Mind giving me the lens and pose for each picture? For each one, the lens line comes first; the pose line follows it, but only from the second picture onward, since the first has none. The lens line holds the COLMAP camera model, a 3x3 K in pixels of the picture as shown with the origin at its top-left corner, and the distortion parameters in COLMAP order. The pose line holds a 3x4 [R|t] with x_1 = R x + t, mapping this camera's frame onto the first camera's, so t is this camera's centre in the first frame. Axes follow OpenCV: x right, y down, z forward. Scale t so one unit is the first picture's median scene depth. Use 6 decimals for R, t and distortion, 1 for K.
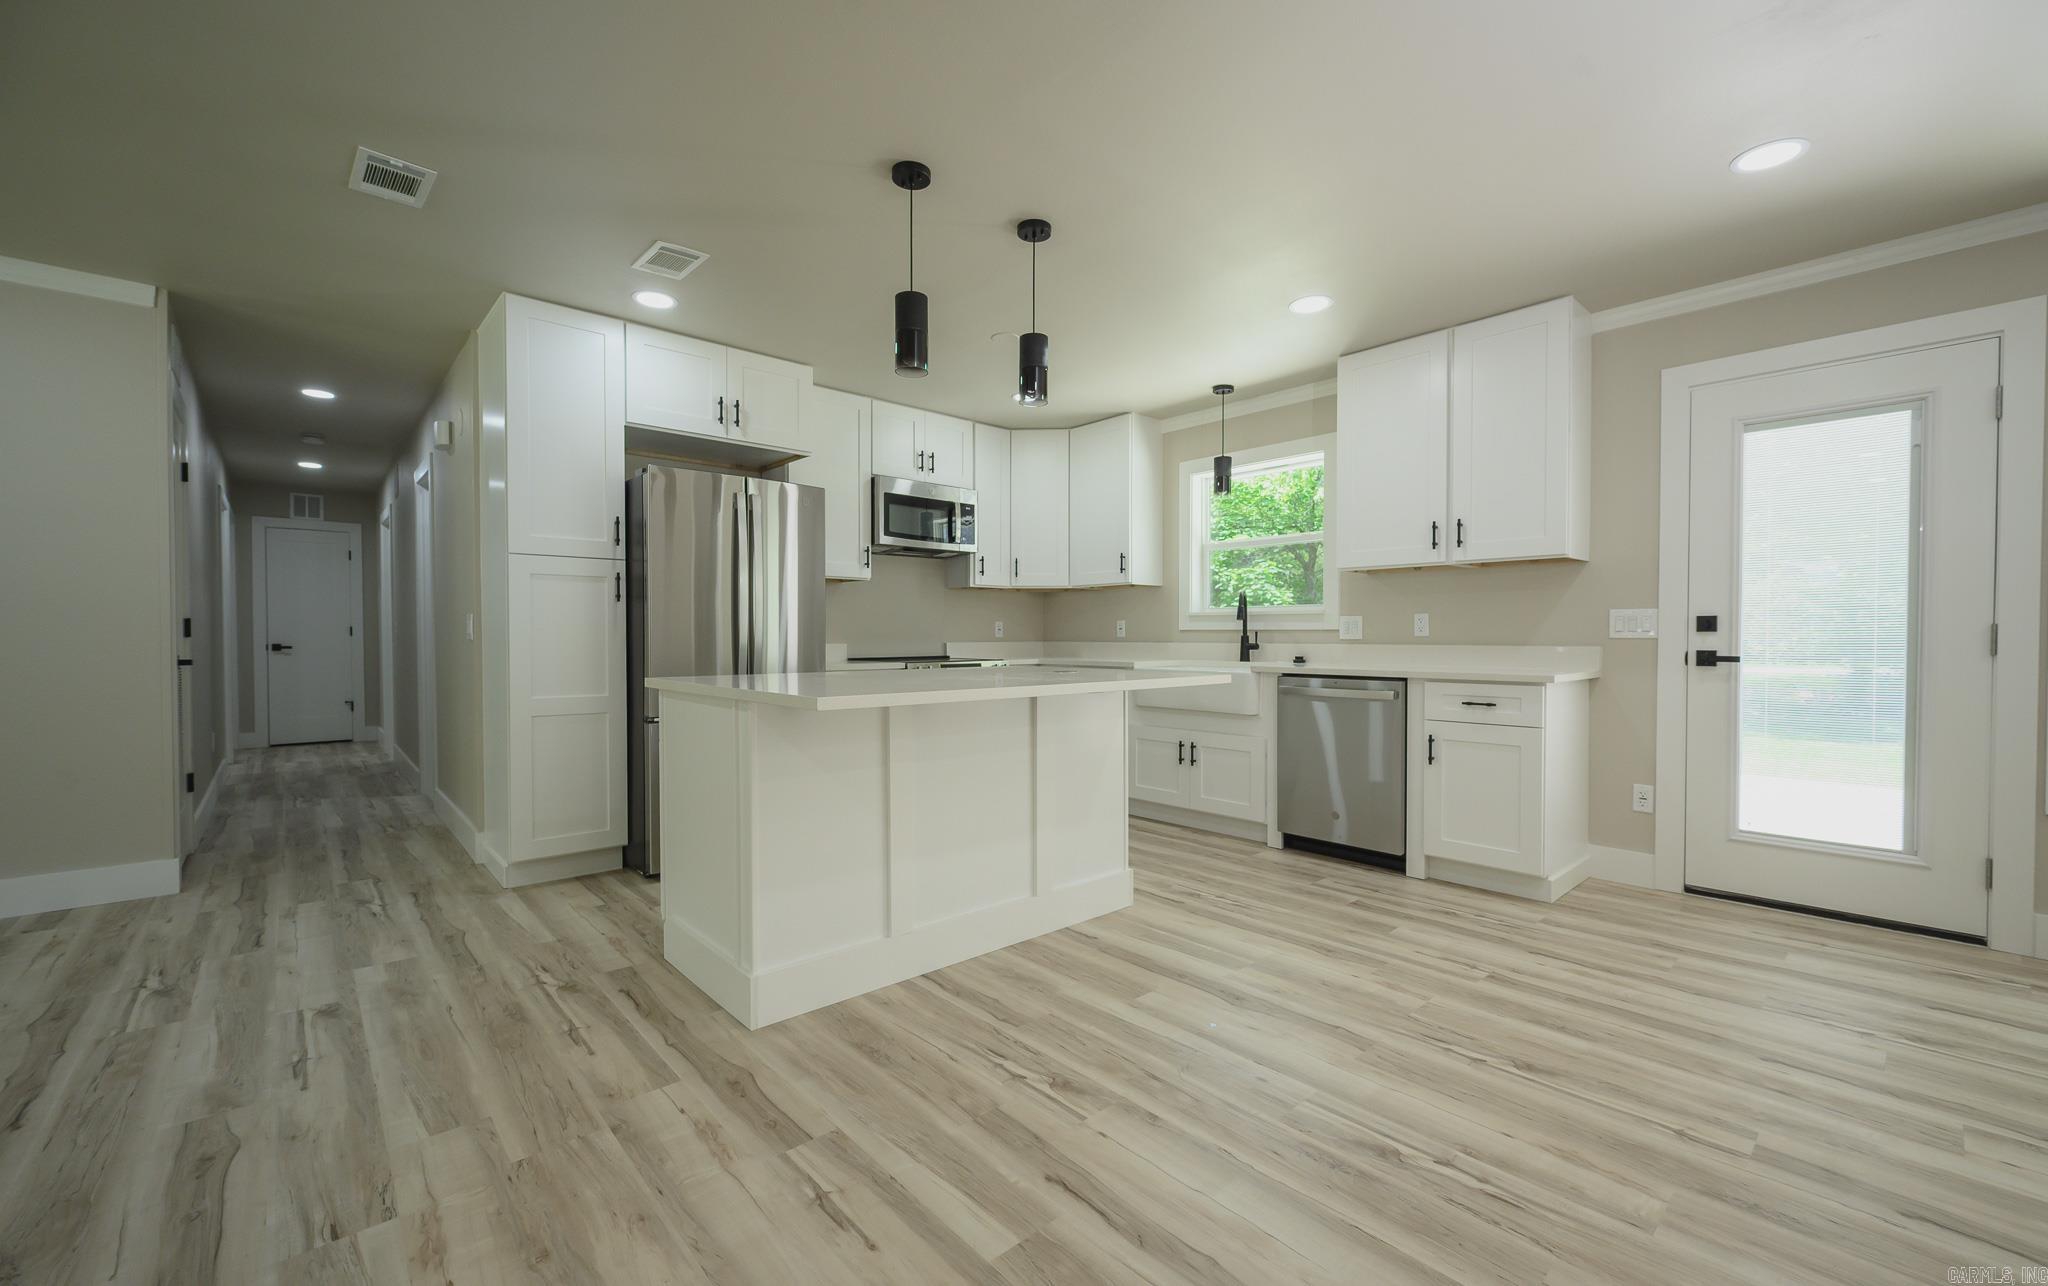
lens RADIAL K [[825.5, 0, 1020.3], [0, 825.5, 650.5], [0, 0, 1]] dist [-0.003966, 0.000086]
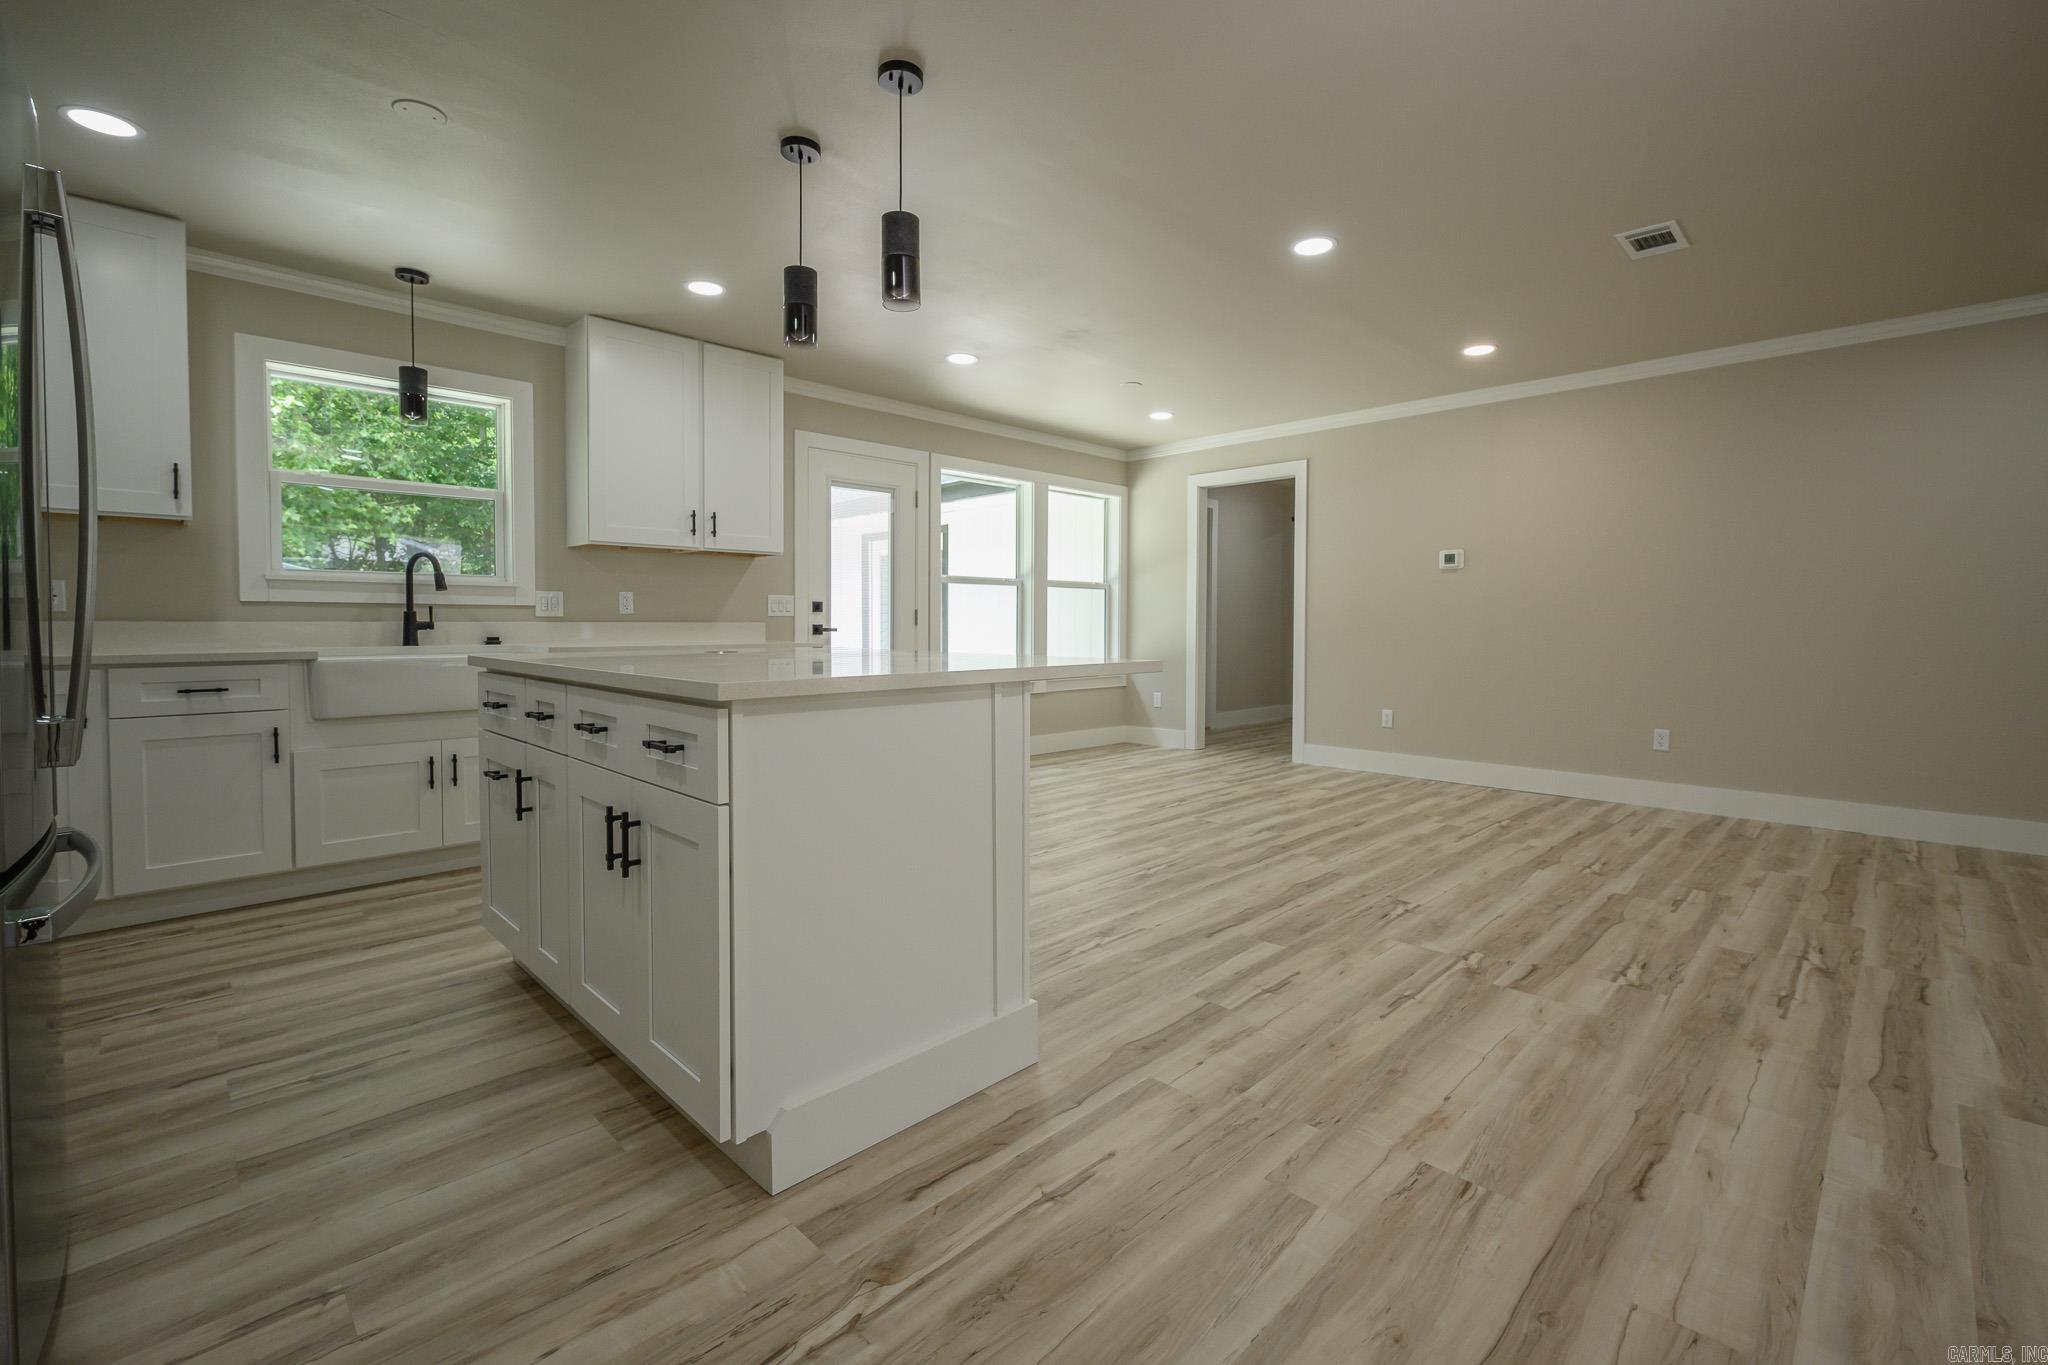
lens RADIAL K [[883.7, 0, 1041.1], [0, 883.7, 654.3], [0, 0, 1]] dist [-0.006258, 0.000311]
pose [[-0.061323, -0.036696, 0.997443, -0.765674], [0.016779, 0.999145, 0.037790, 0.000335], [-0.997977, 0.019054, -0.060655, 0.648156]]
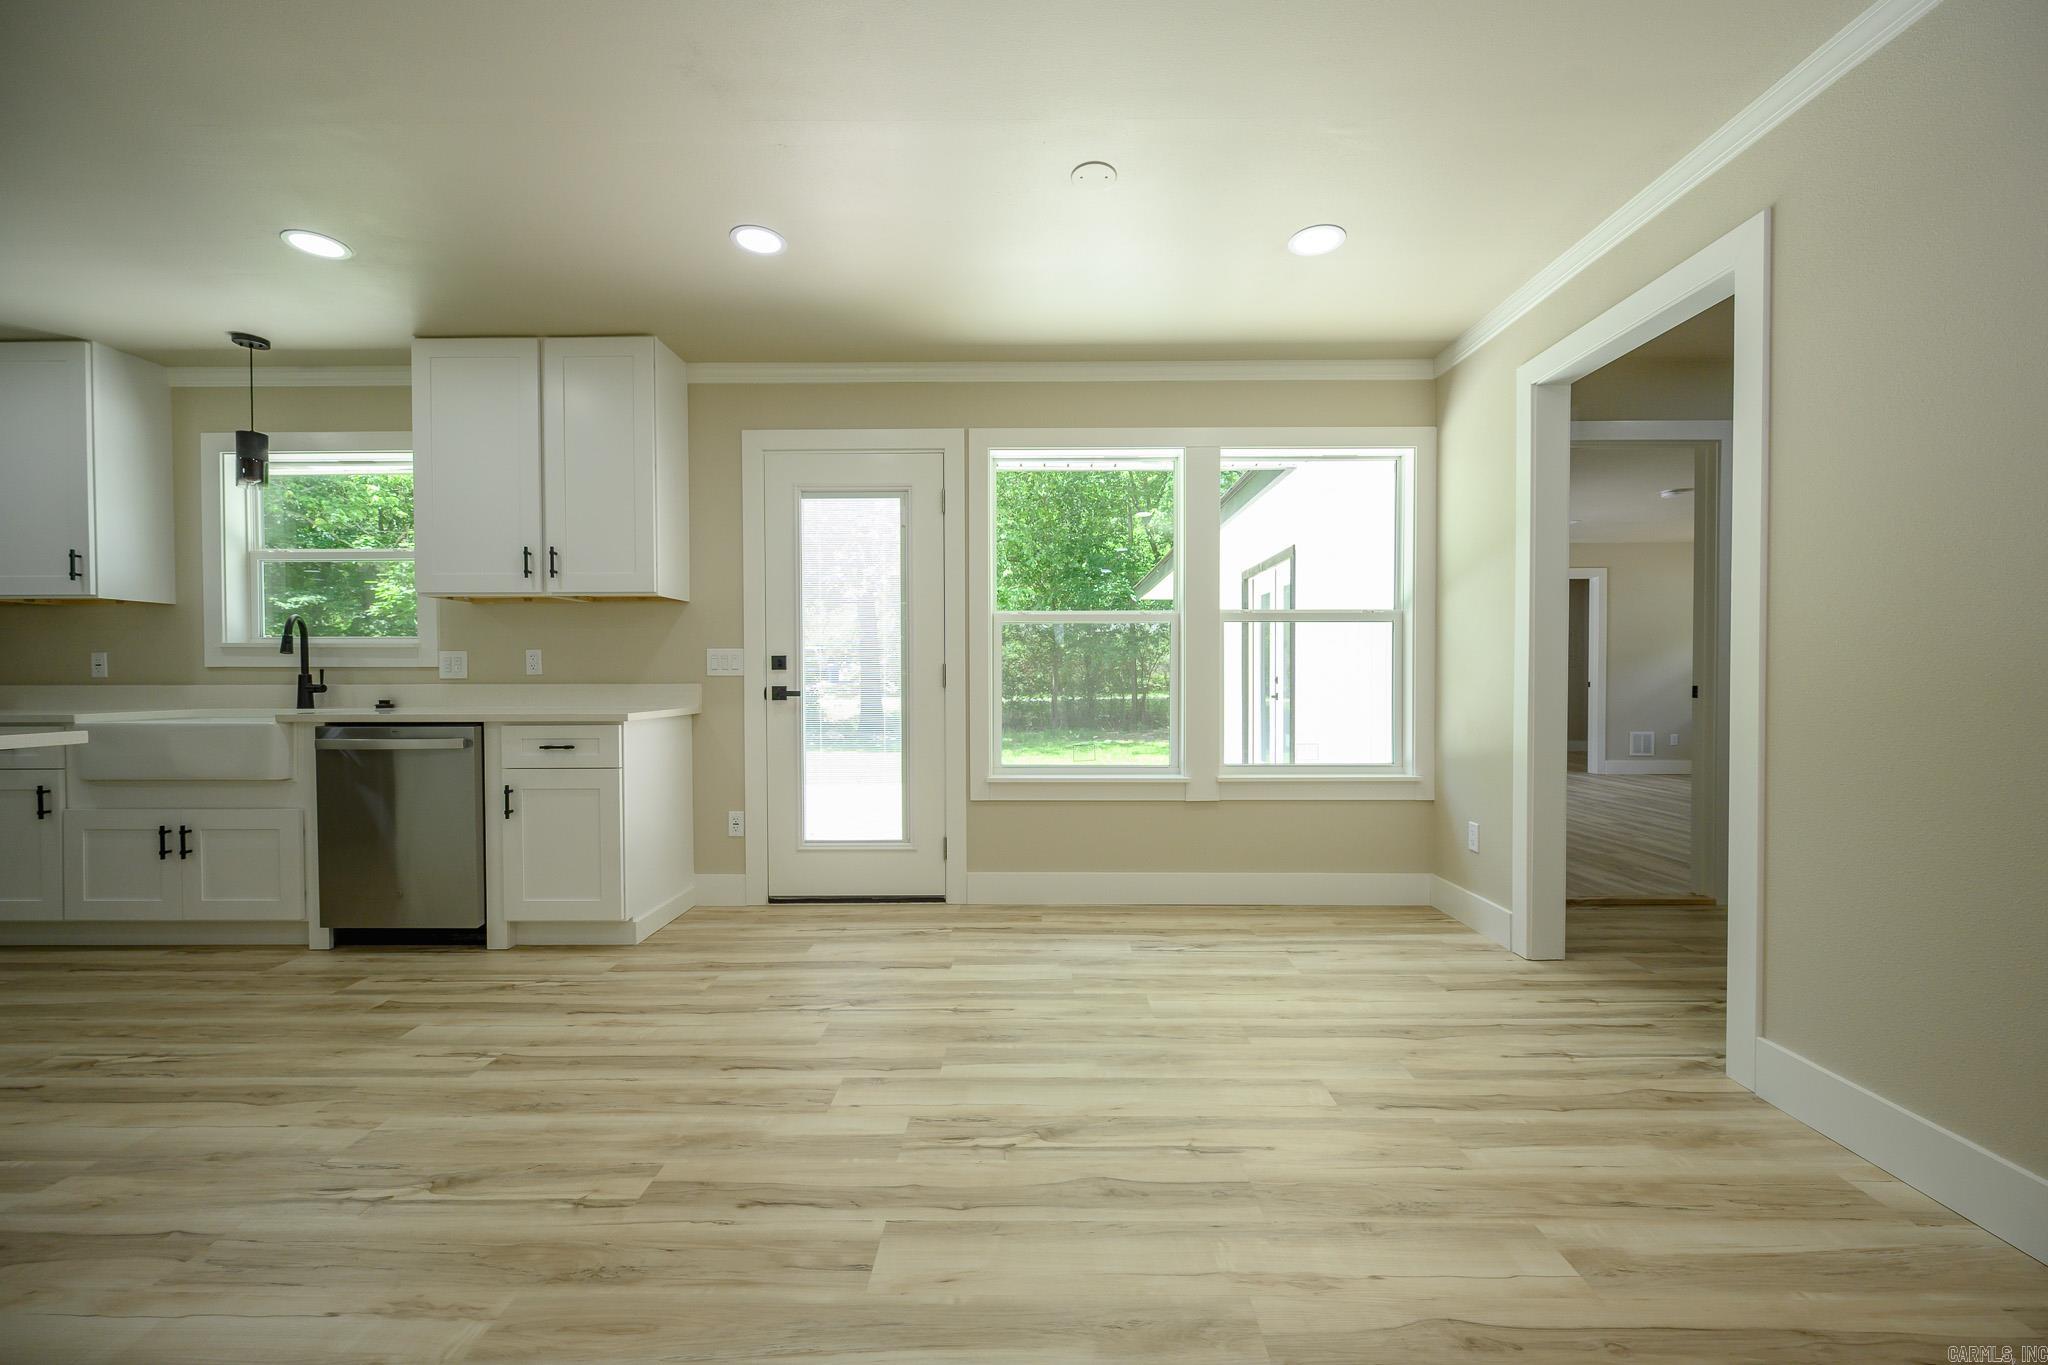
lens RADIAL K [[806.0, 0, 1034.7], [0, 806.0, 687.3], [0, 0, 1]] dist [-0.000927, -0.000089]
pose [[0.669747, -0.012648, 0.742481, 0.232706], [0.016570, 0.999861, 0.002085, 0.004630], [-0.742404, 0.010907, 0.669864, -0.000827]]
